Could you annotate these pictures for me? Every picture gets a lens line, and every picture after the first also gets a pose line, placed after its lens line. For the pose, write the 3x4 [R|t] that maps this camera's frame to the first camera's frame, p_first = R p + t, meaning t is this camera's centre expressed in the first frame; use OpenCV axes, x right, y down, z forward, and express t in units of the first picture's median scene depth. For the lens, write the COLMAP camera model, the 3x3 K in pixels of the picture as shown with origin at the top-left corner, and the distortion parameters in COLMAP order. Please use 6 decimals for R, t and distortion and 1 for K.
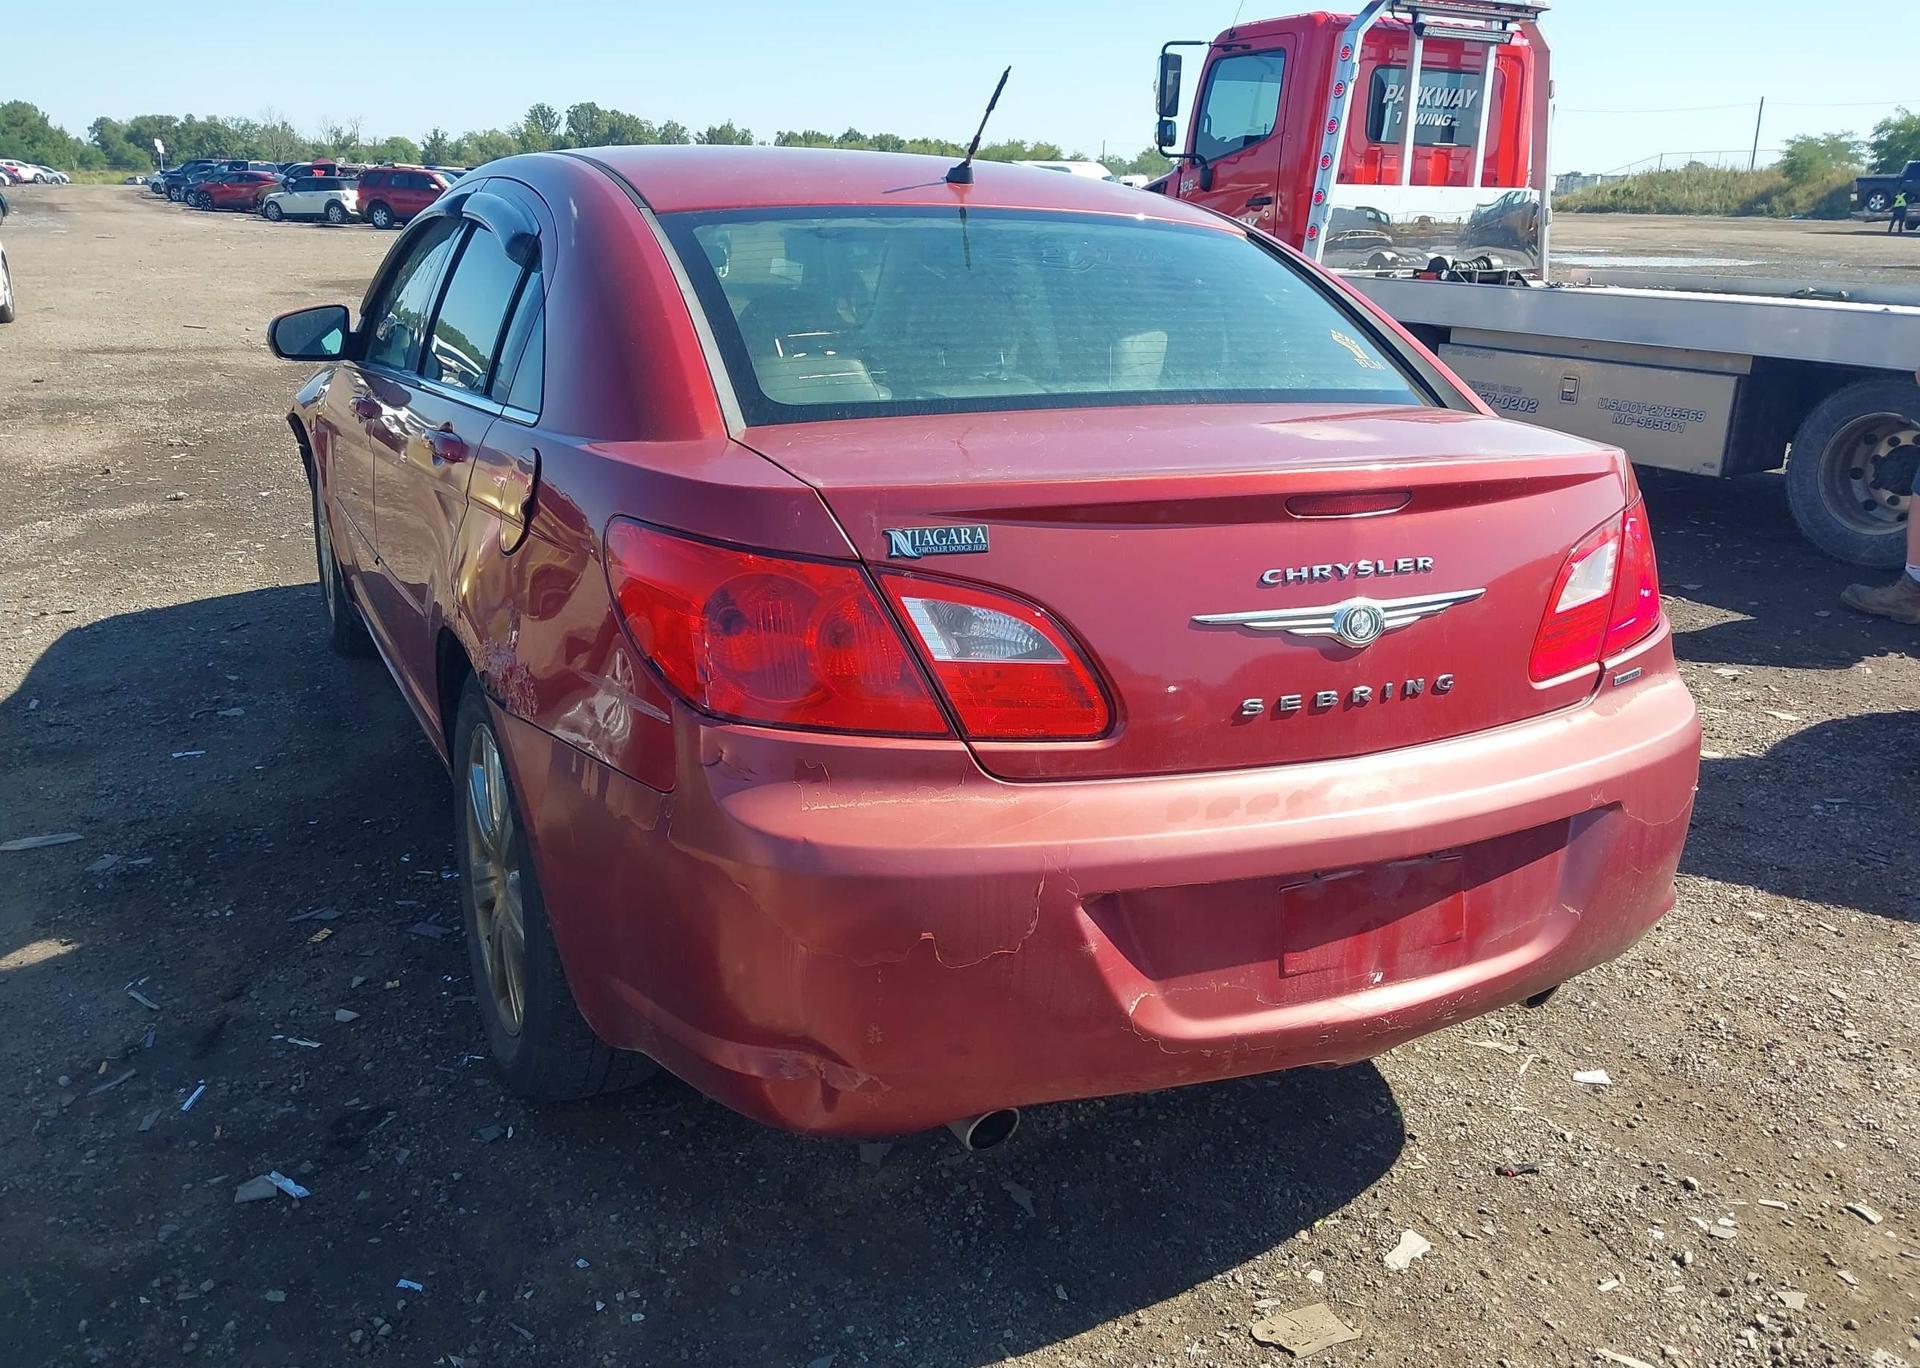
lens RADIAL K [[1574.0, 0, 972.9], [0, 1574.0, 687.5], [0, 0, 1]] dist [-0.007101, 0.002986]
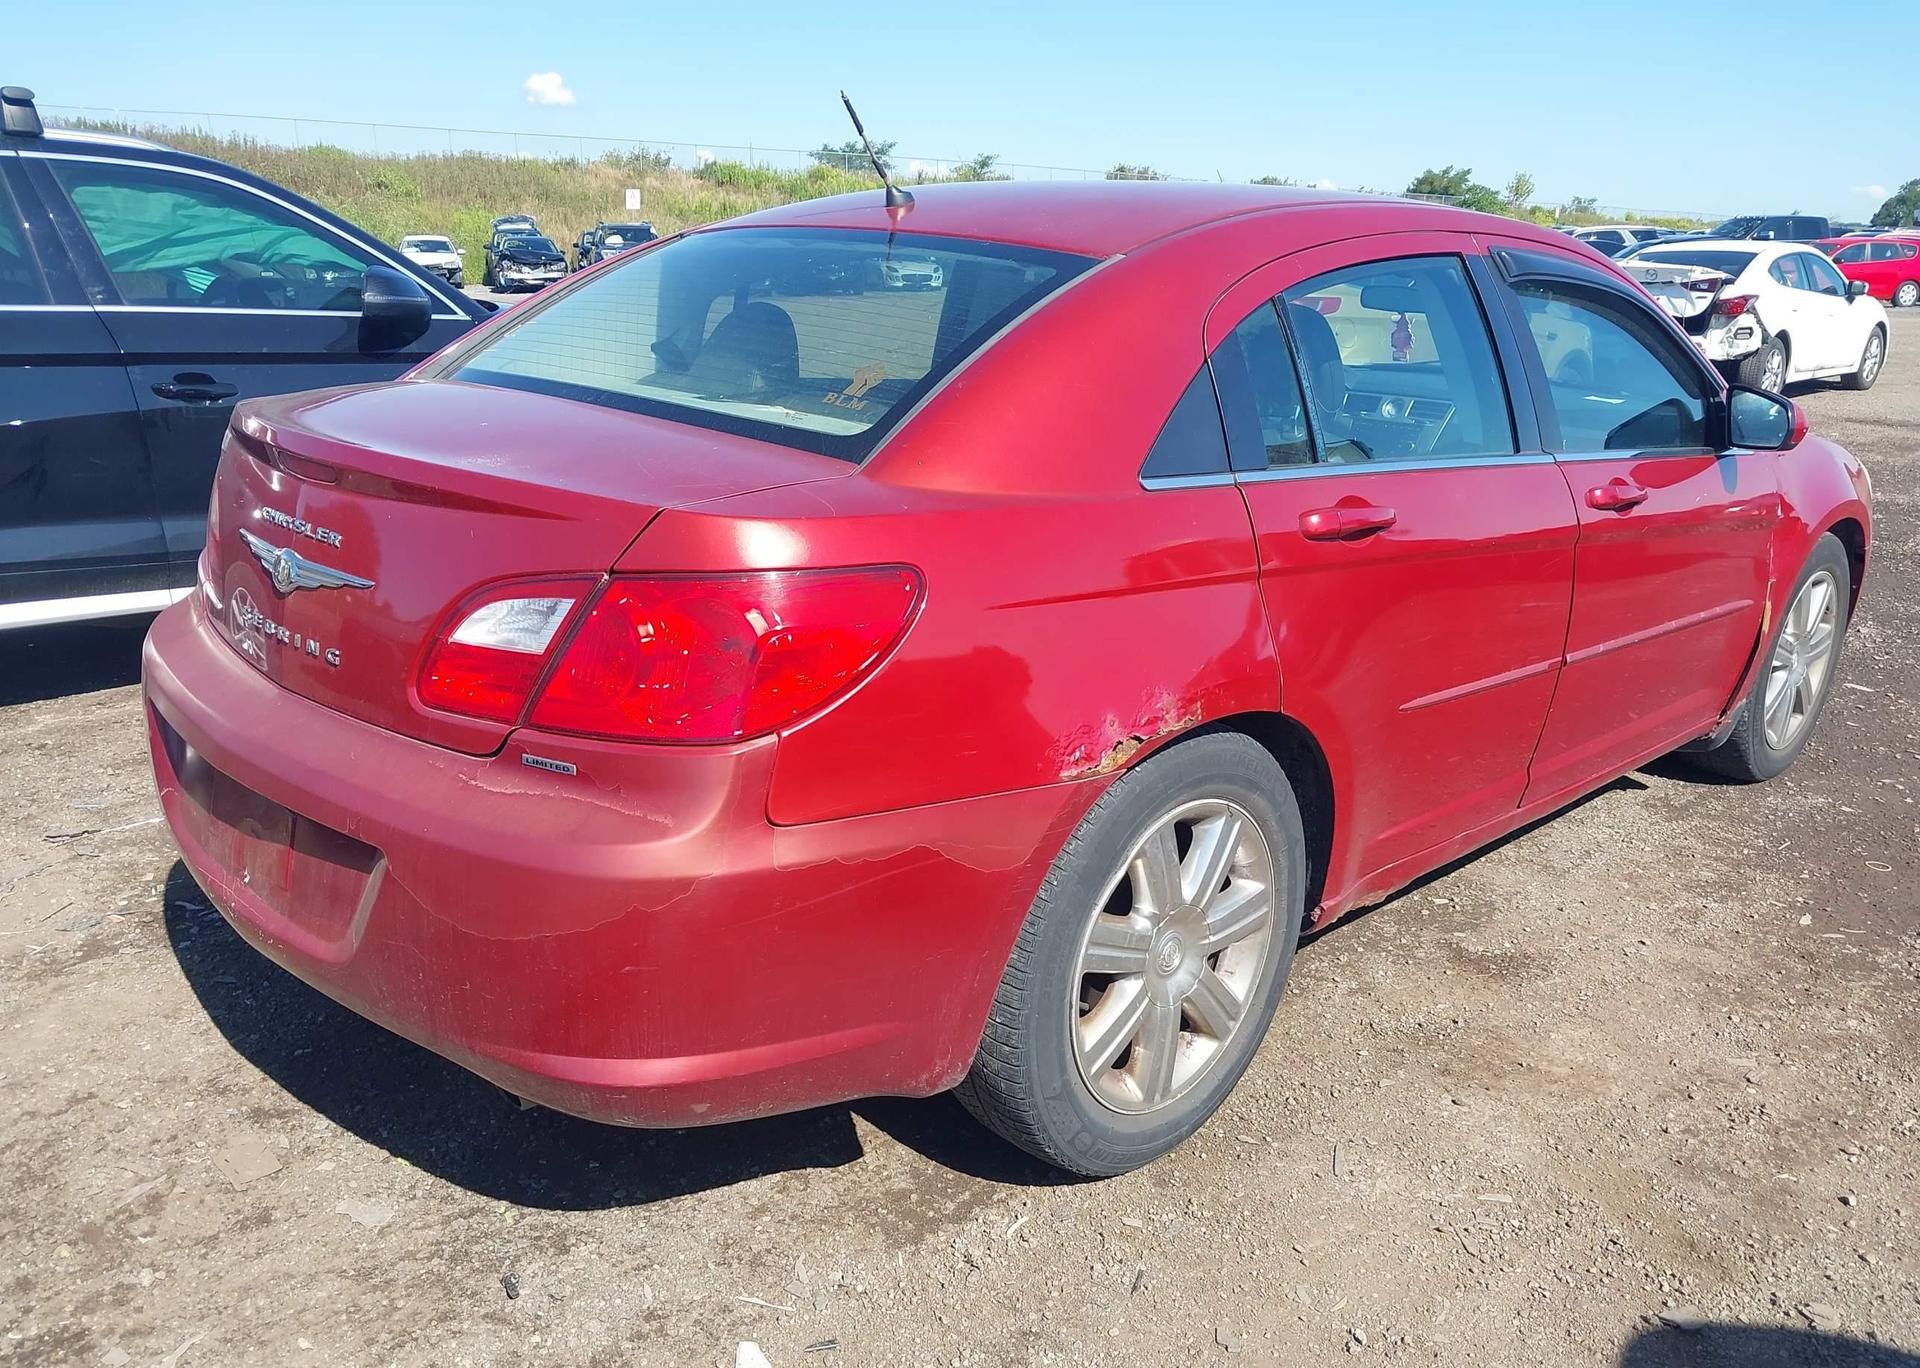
lens RADIAL K [[1574.0, 0, 945.0], [0, 1574.0, 692.3], [0, 0, 1]] dist [-0.007101, 0.002986]
pose [[0.293594, 0.245745, -0.923803, 1.128142], [-0.289515, 0.943863, 0.159071, -0.215005], [0.911034, 0.220753, 0.348260, 0.817822]]
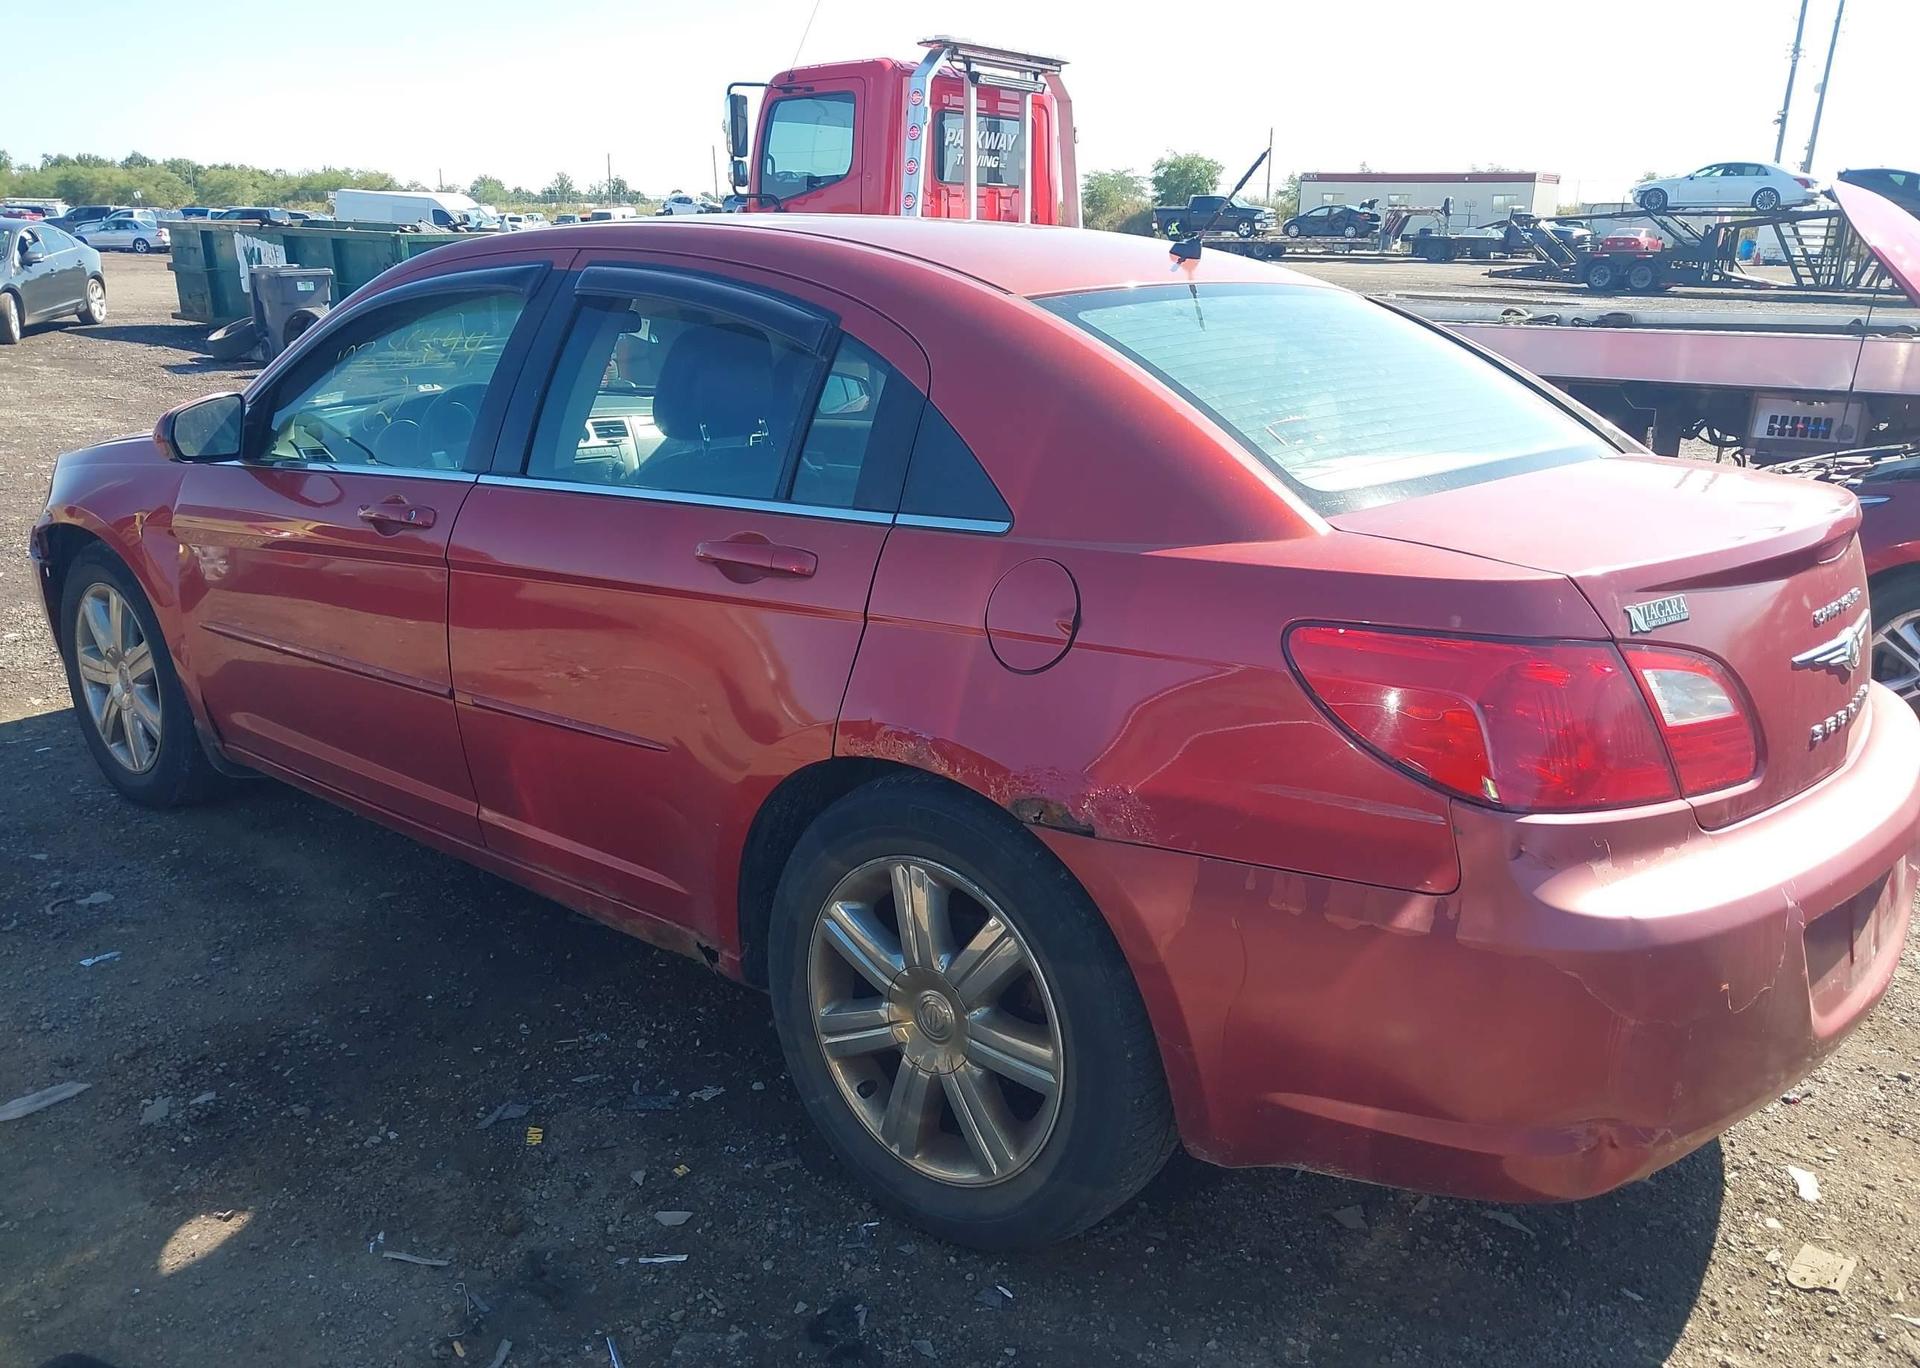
lens RADIAL K [[1574.0, 0, 970.0], [0, 1574.0, 694.0], [0, 0, 1]] dist [-0.007101, 0.002986]
pose [[0.918080, -0.114575, 0.379475, -0.605354], [0.119247, 0.992801, 0.011258, -0.075458], [-0.378033, 0.034915, 0.925133, 0.141349]]
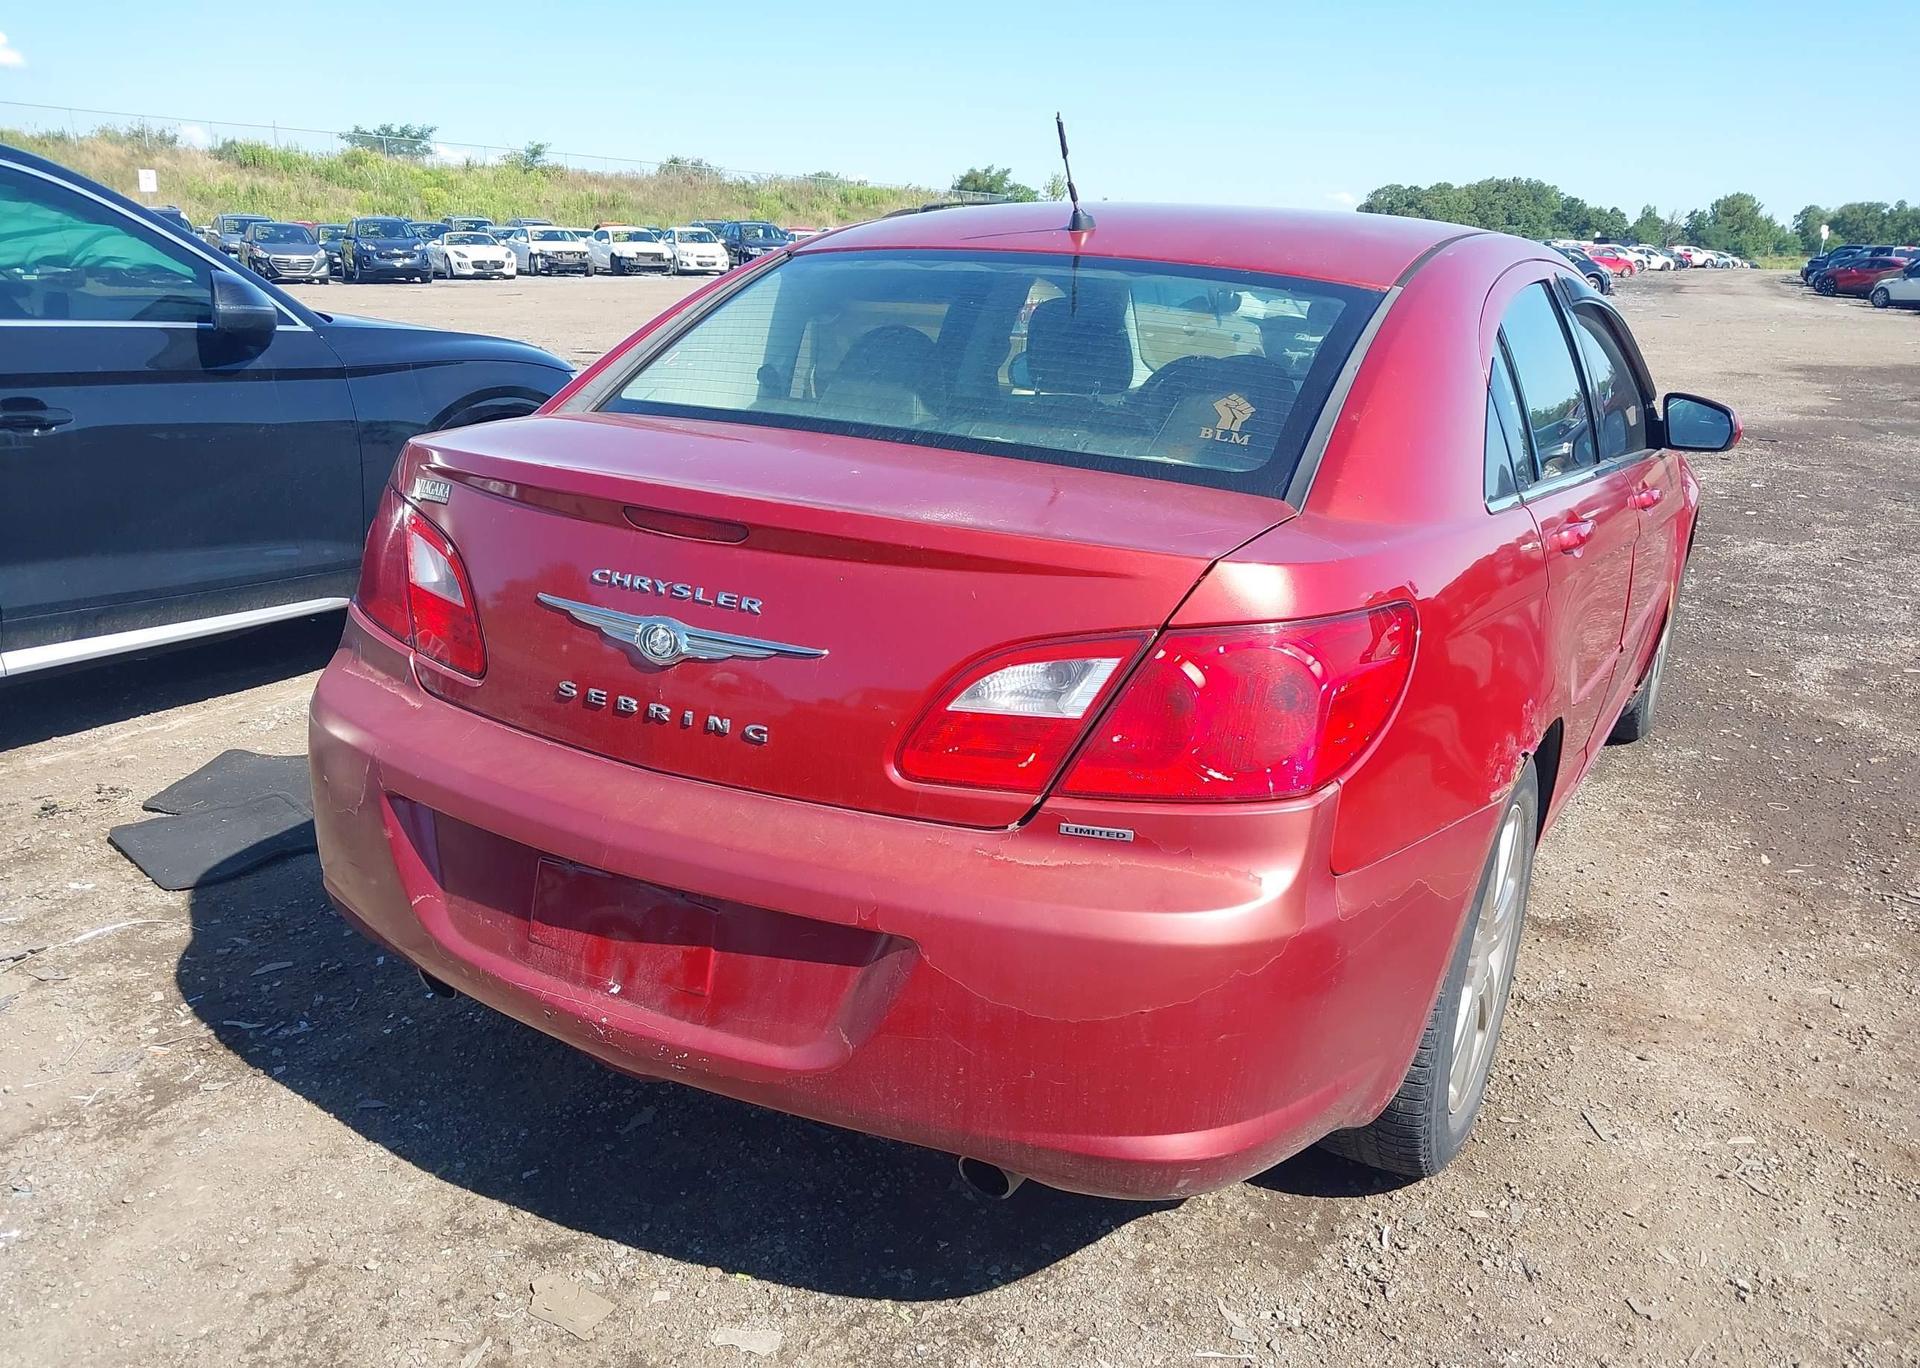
lens RADIAL K [[1574.0, 0, 957.9], [0, 1574.0, 686.2], [0, 0, 1]] dist [-0.007101, 0.002986]
pose [[0.554971, 0.218495, -0.802663, 0.907515], [-0.259937, 0.962122, 0.082178, -0.113285], [0.790215, 0.163035, 0.590745, 0.428908]]
